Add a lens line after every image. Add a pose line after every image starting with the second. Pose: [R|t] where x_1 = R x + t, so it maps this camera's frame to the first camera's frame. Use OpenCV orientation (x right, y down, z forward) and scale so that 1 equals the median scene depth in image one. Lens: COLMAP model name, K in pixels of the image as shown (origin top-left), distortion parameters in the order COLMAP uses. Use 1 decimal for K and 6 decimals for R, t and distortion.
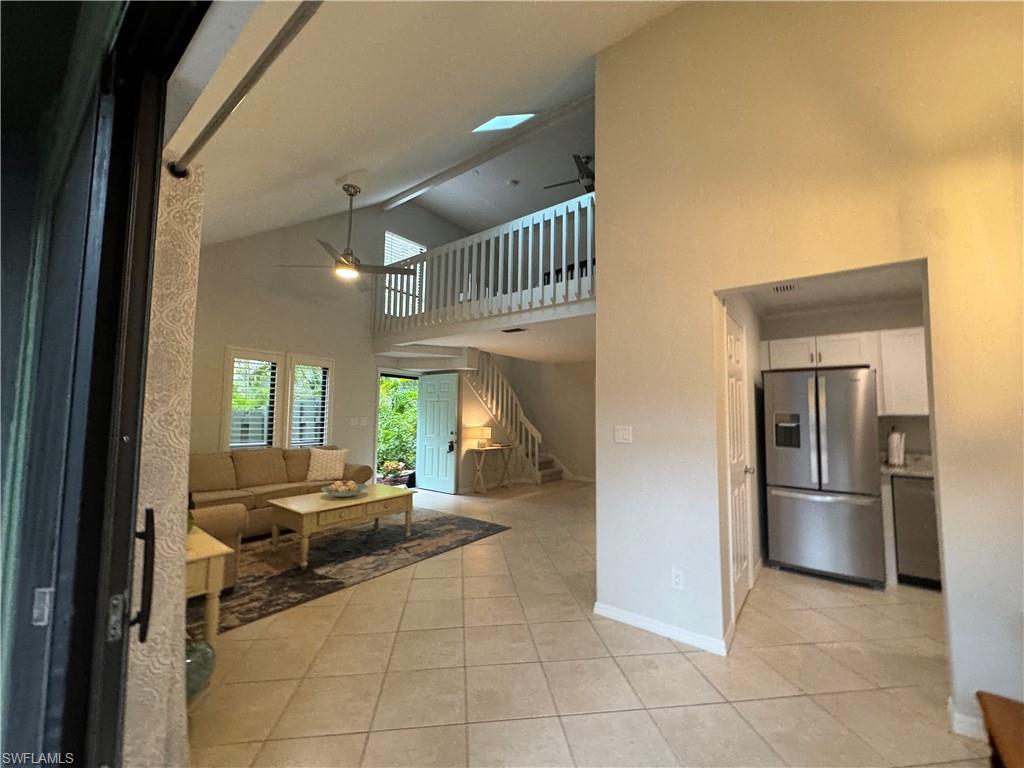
lens RADIAL K [[408.3, 0, 514.8], [0, 408.3, 385.5], [0, 0, 1]] dist [-0.001668, -0.000606]
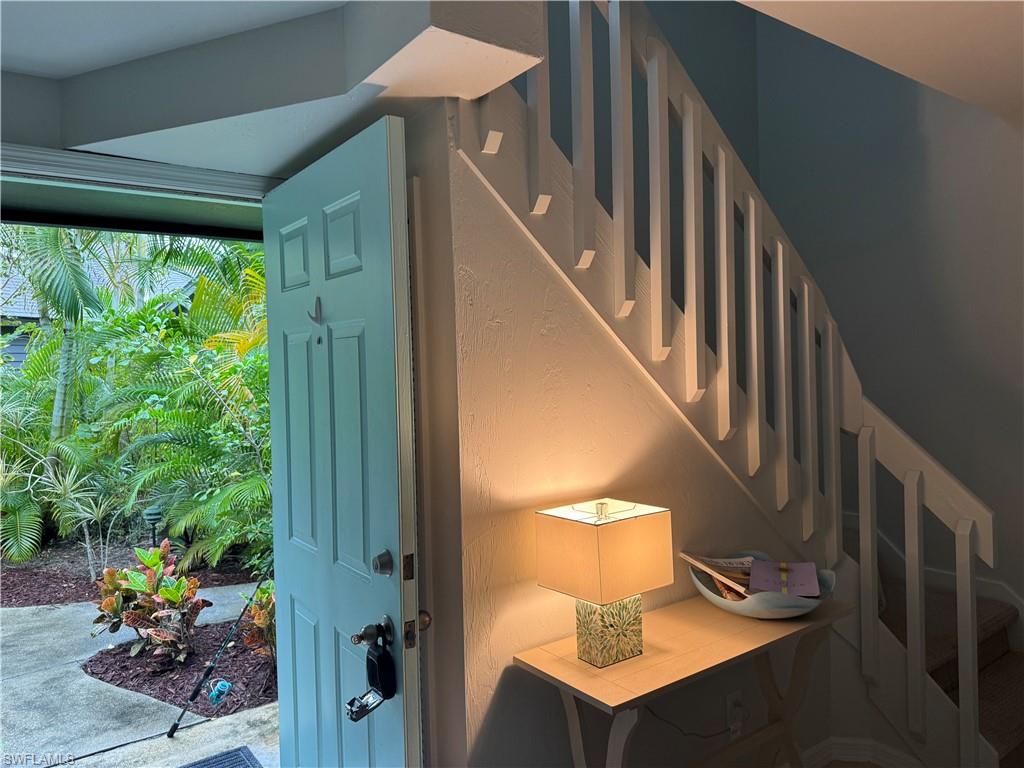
lens RADIAL K [[735.9, 0, 513.5], [0, 735.9, 380.8], [0, 0, 1]] dist [0.022627, -0.011485]
pose [[0.959178, -0.037062, -0.280364, -0.036437], [0.062532, 0.994631, 0.082450, 0.034163], [0.275803, -0.096616, 0.956346, 0.715576]]
